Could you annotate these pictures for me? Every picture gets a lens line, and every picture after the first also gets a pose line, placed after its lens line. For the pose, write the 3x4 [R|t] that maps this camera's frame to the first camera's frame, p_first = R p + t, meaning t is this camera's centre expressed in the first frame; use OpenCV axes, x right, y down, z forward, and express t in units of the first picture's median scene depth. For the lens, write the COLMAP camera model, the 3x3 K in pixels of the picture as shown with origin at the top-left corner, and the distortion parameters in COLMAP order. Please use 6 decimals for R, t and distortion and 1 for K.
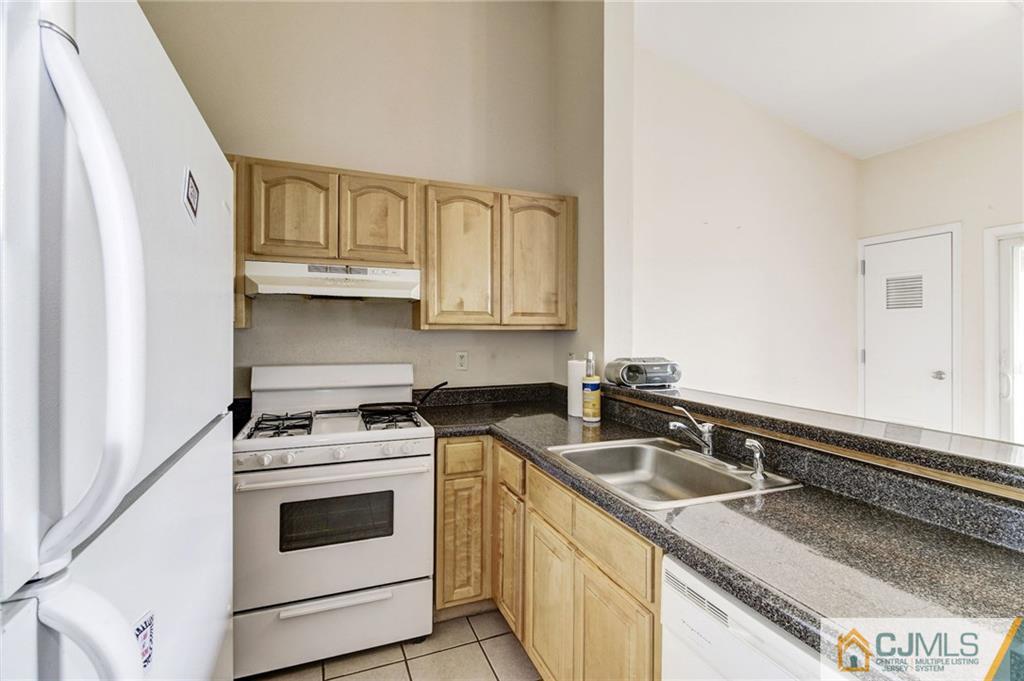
lens RADIAL K [[492.5, 0, 513.3], [0, 492.5, 336.3], [0, 0, 1]] dist [0.013313, -0.004918]
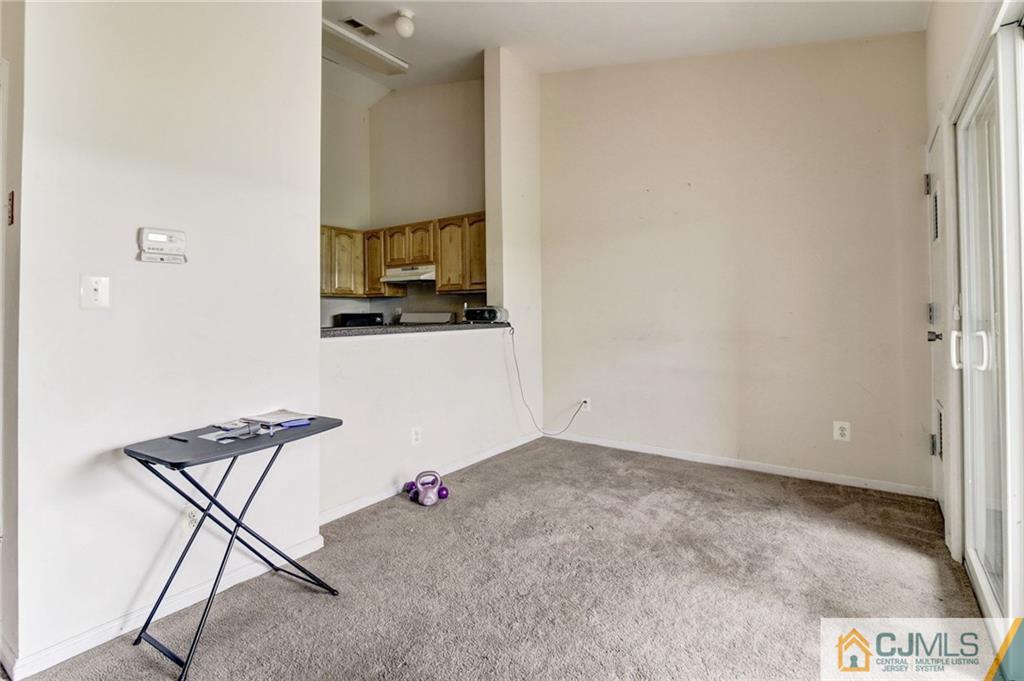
lens RADIAL K [[492.5, 0, 514.0], [0, 492.5, 309.0], [0, 0, 1]] dist [0.013313, -0.004918]
pose [[0.538260, -0.013743, -0.842667, 1.657561], [0.009300, 0.999903, -0.010367, 0.066487], [0.842727, -0.002256, 0.538336, 0.205697]]
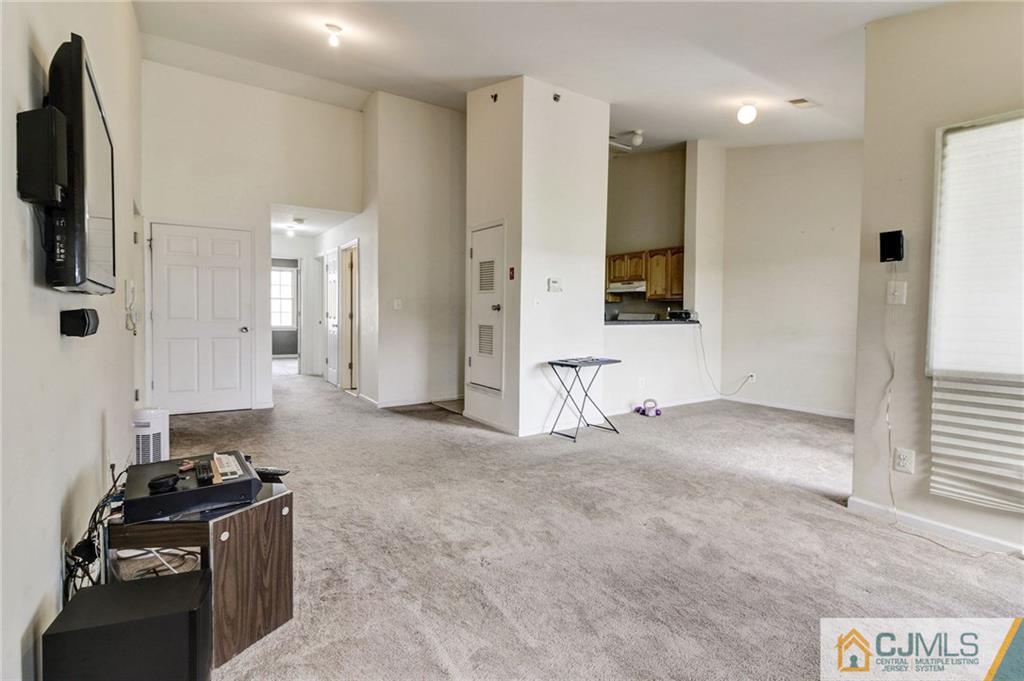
lens RADIAL K [[492.5, 0, 517.1], [0, 492.5, 329.9], [0, 0, 1]] dist [0.013313, -0.004918]
pose [[0.214843, 0.032334, -0.976113, 2.541643], [-0.008899, 0.999475, 0.031150, 0.070687], [0.976608, 0.001994, 0.215018, -0.380894]]
